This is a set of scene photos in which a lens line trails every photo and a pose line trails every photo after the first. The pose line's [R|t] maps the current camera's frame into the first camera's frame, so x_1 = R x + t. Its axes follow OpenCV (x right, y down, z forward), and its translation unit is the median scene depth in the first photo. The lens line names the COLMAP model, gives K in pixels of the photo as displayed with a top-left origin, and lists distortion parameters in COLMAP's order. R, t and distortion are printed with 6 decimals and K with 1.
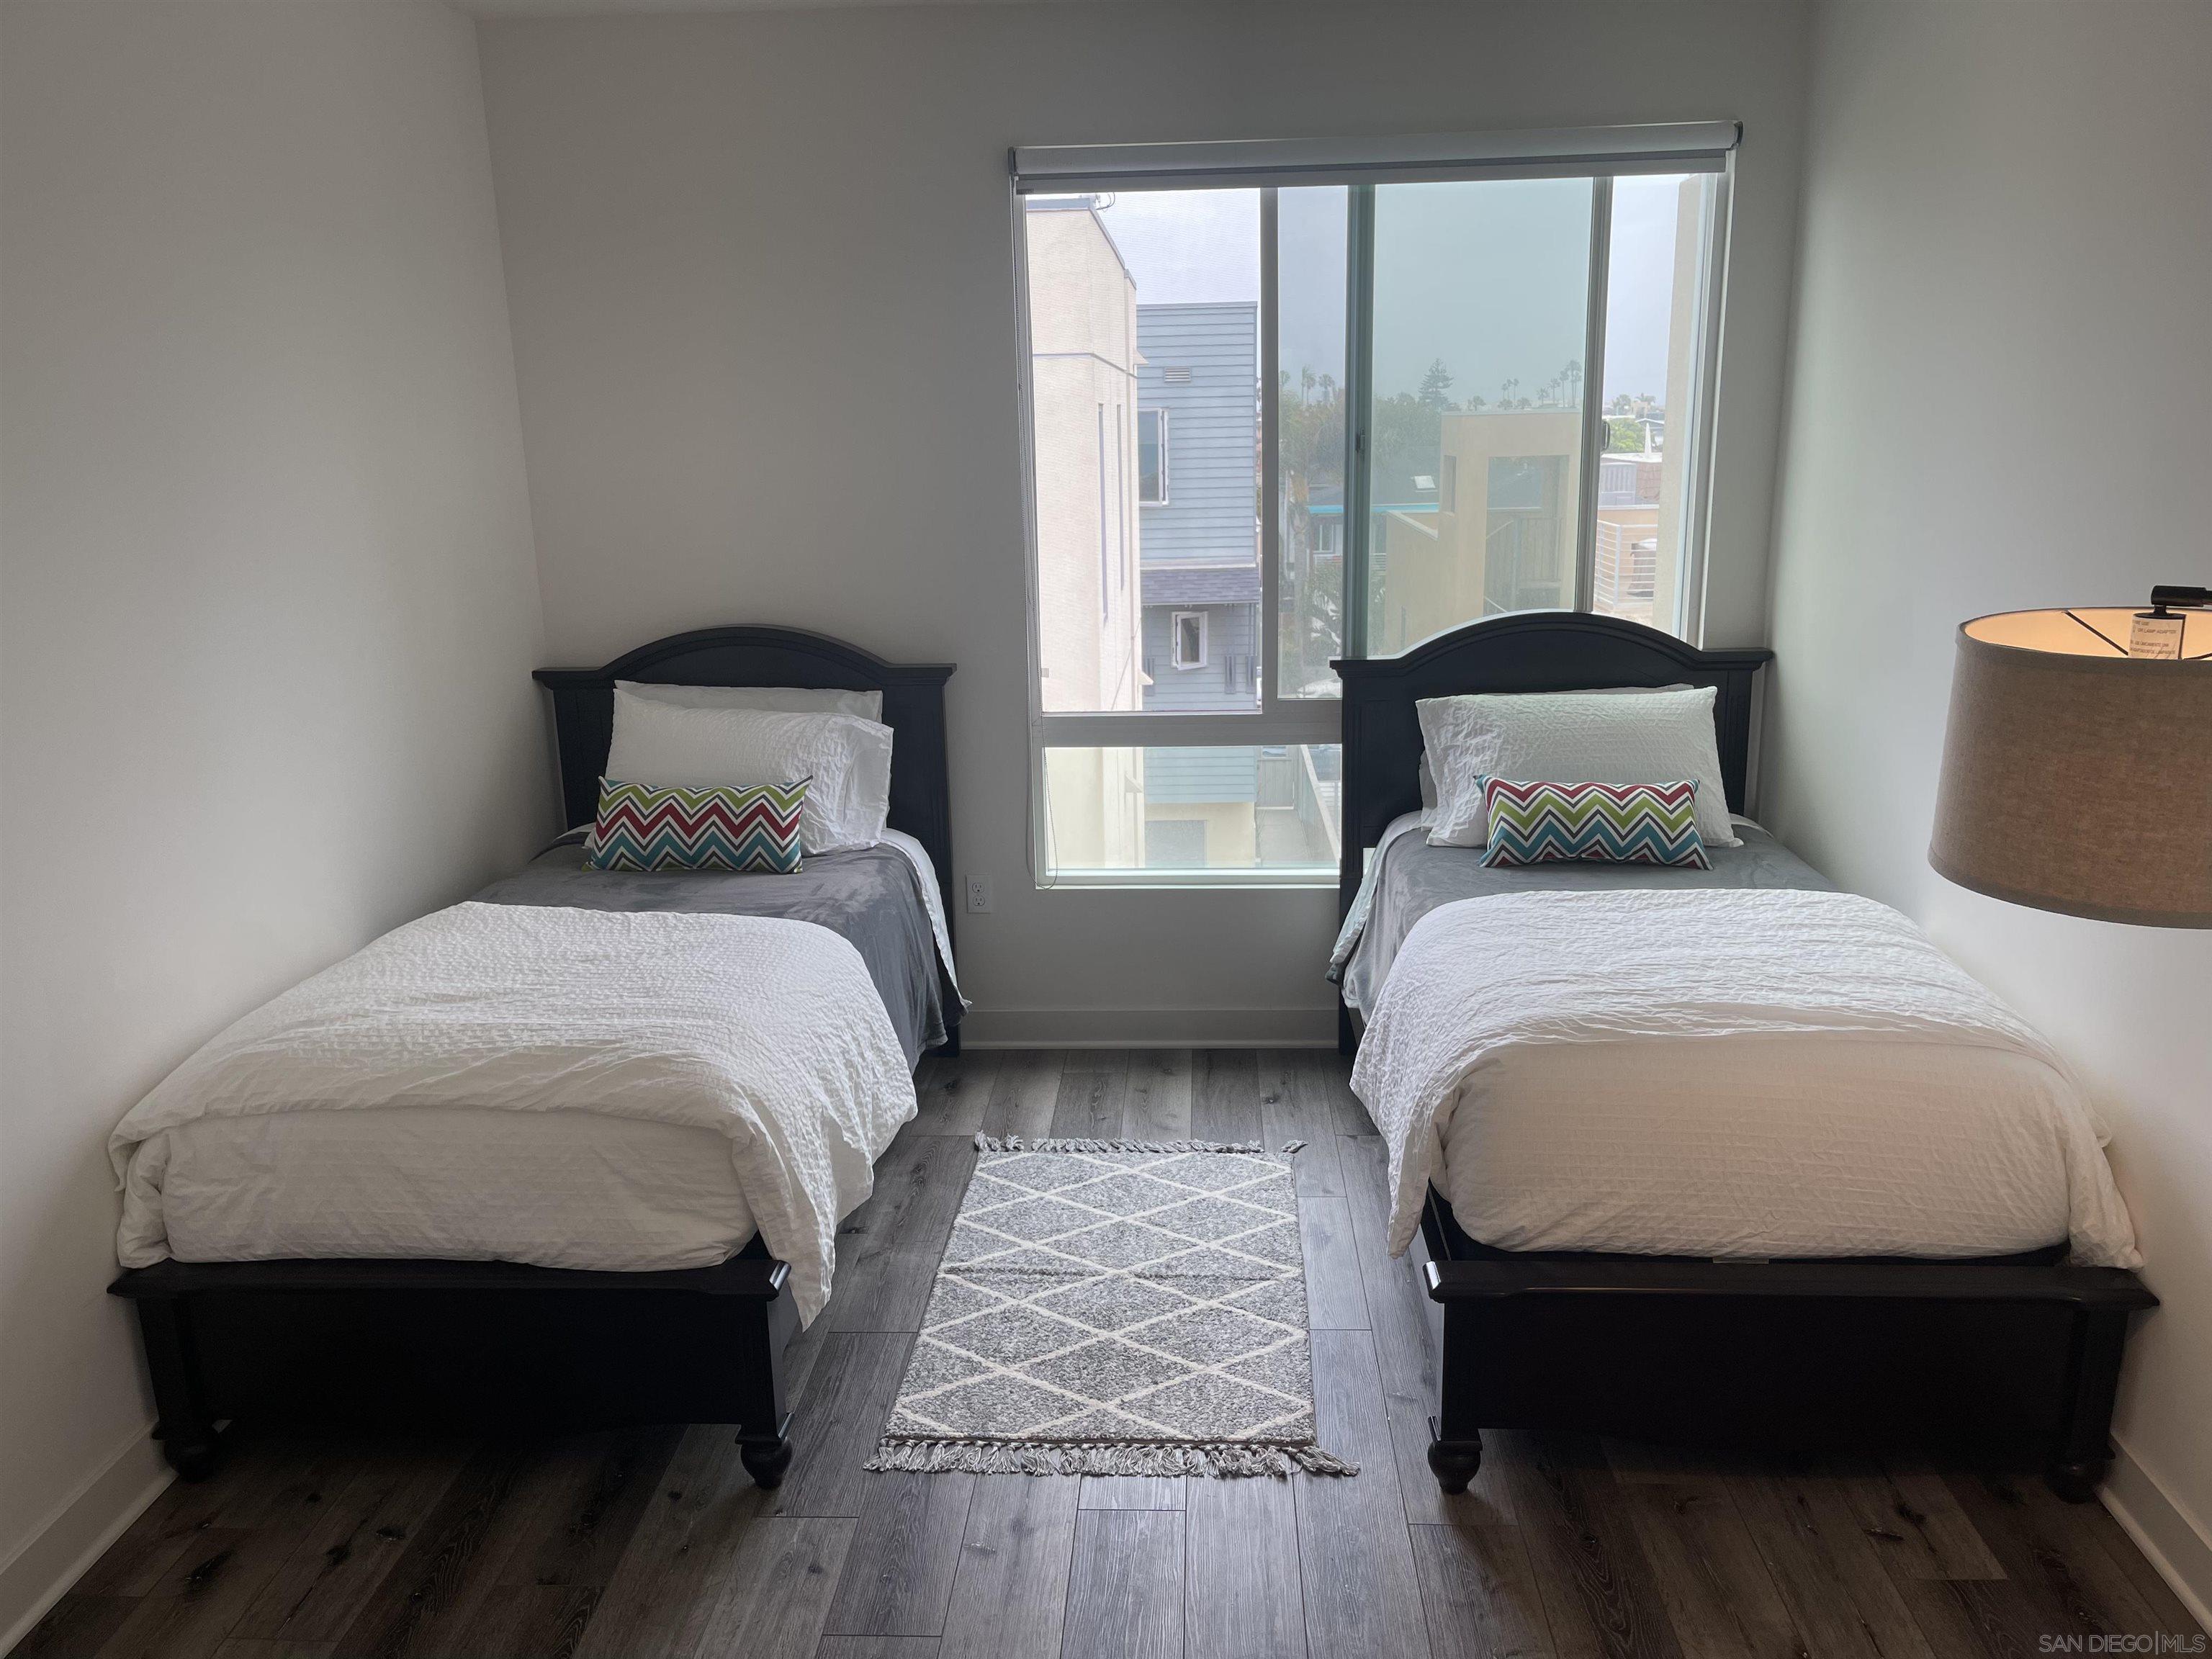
lens RADIAL K [[1667.6, 0, 1106.1], [0, 1667.6, 826.6], [0, 0, 1]] dist [0.063070, -0.075723]
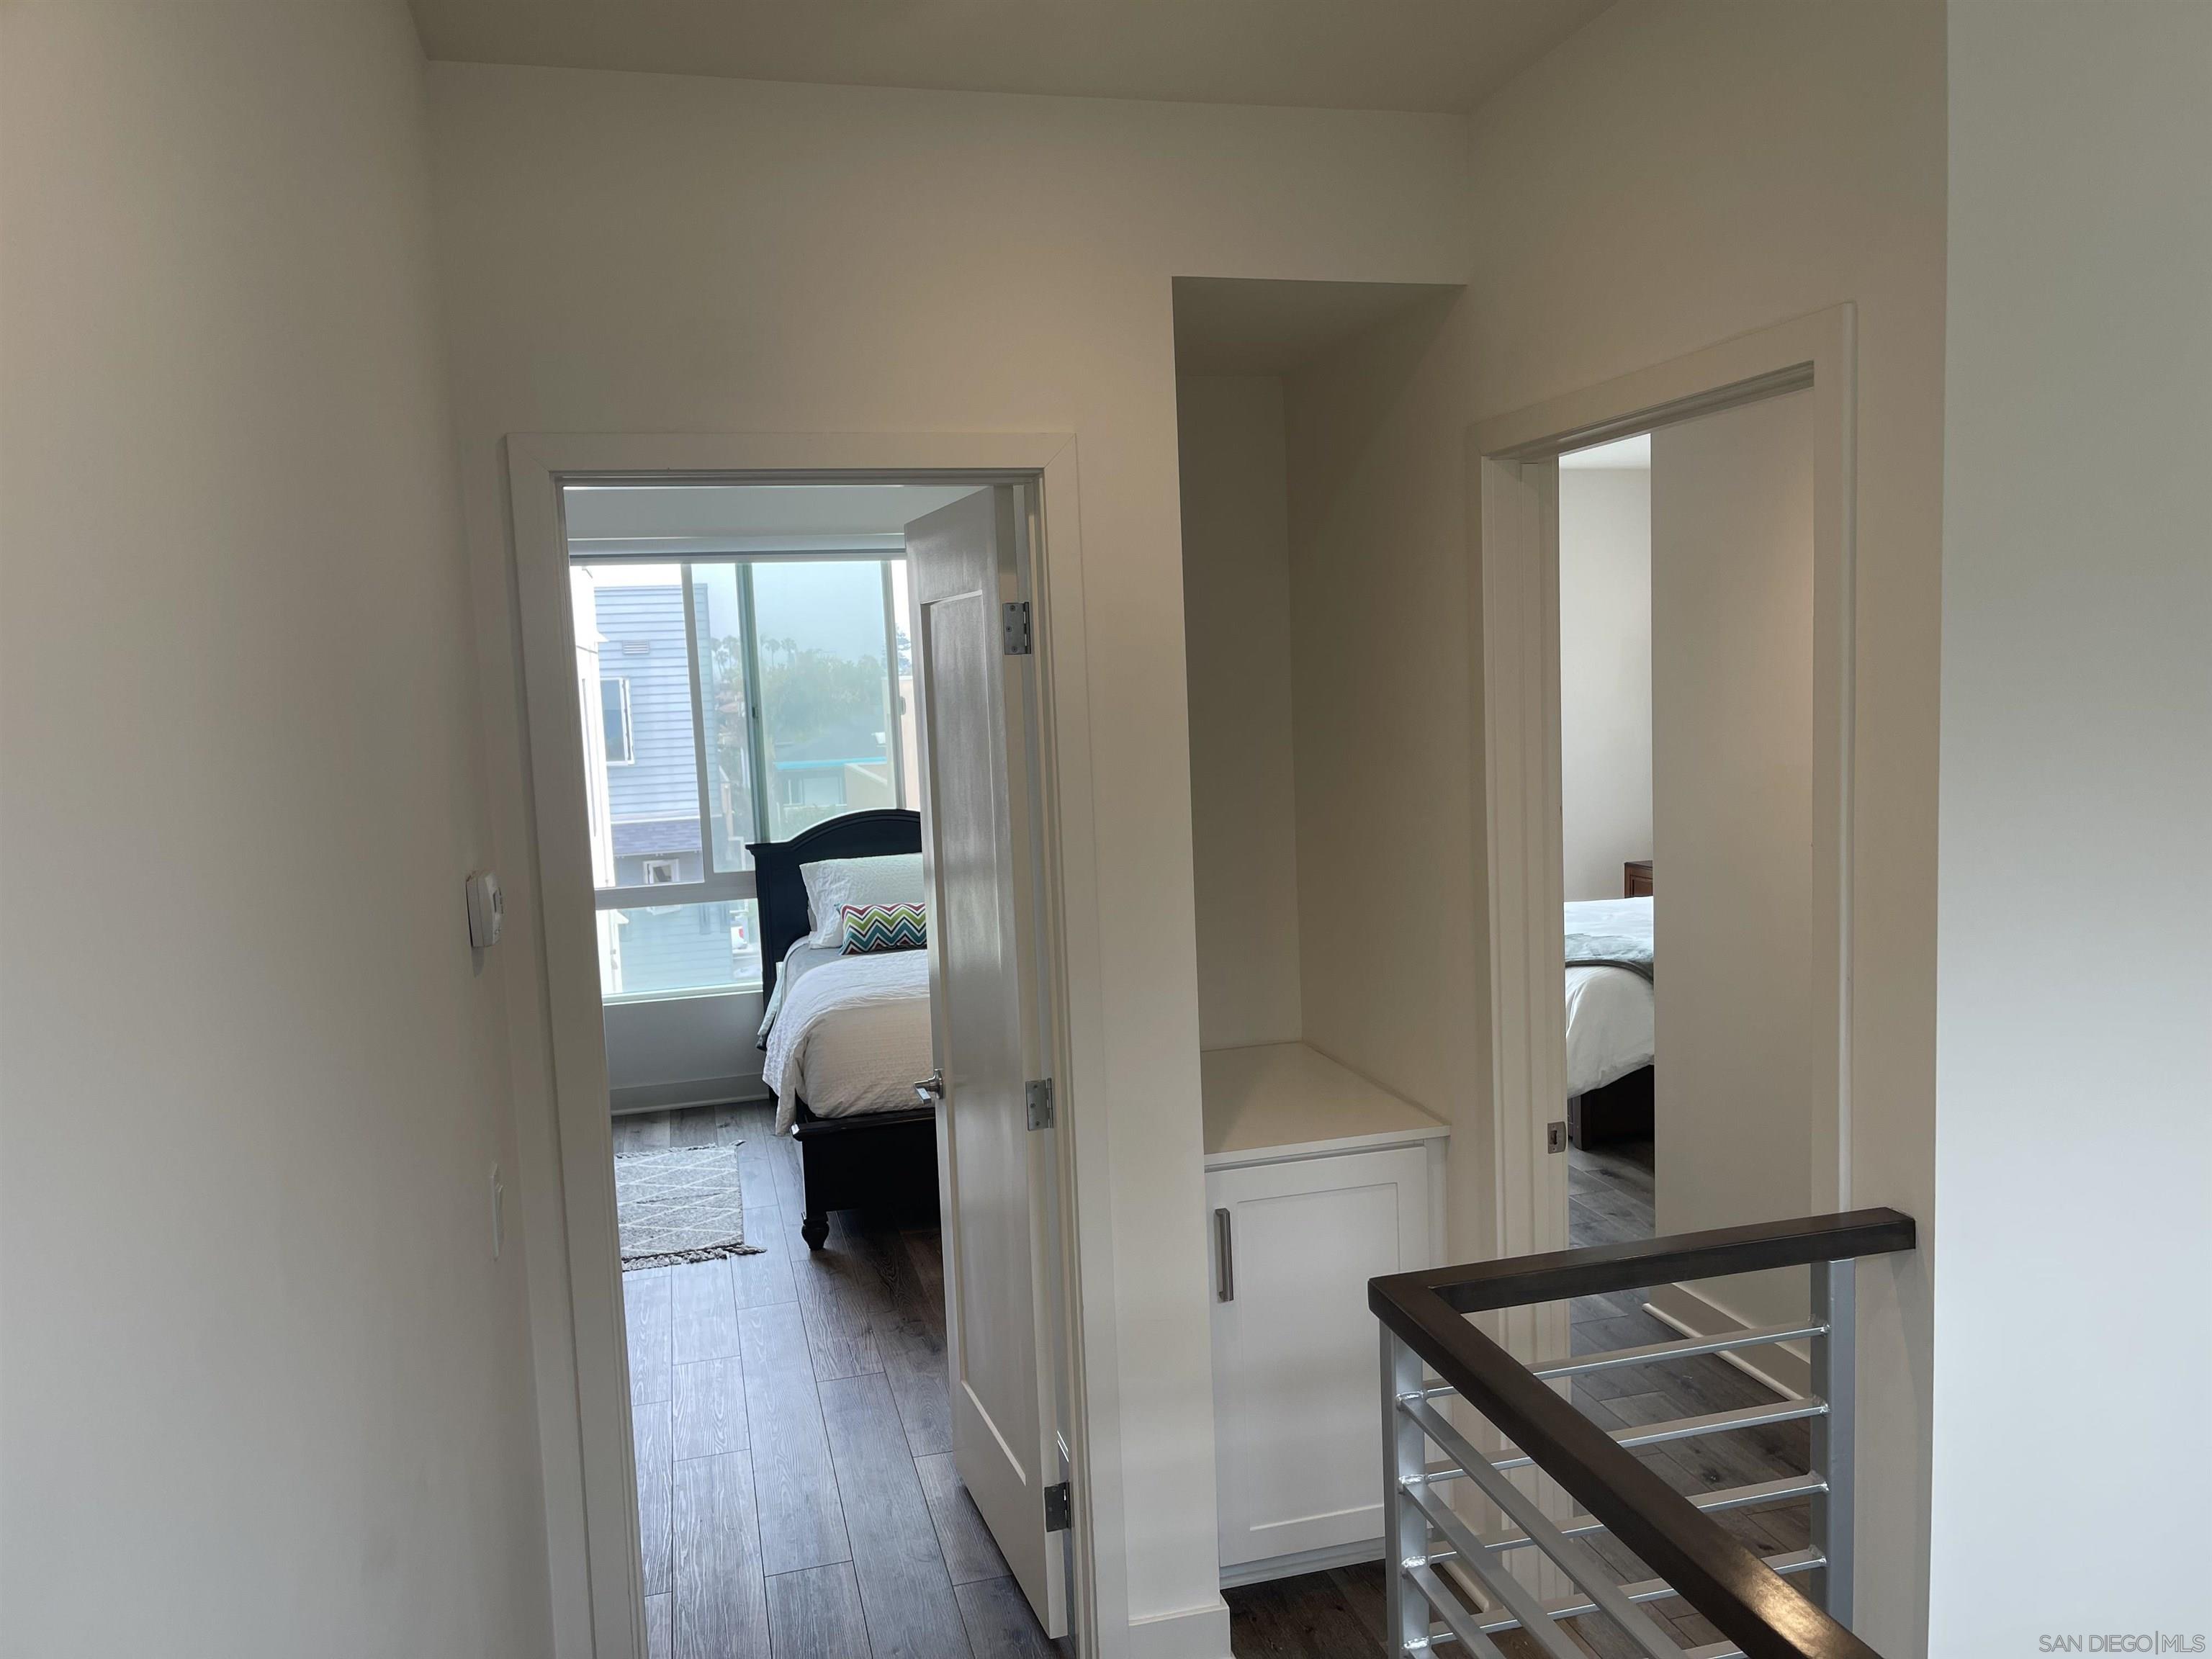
lens RADIAL K [[1667.6, 0, 1122.1], [0, 1667.6, 824.3], [0, 0, 1]] dist [0.063070, -0.075723]
pose [[0.948750, -0.047501, 0.312438, -0.023666], [0.094196, 0.986207, -0.136099, 0.138100], [-0.301663, 0.158554, 0.940138, -0.638515]]
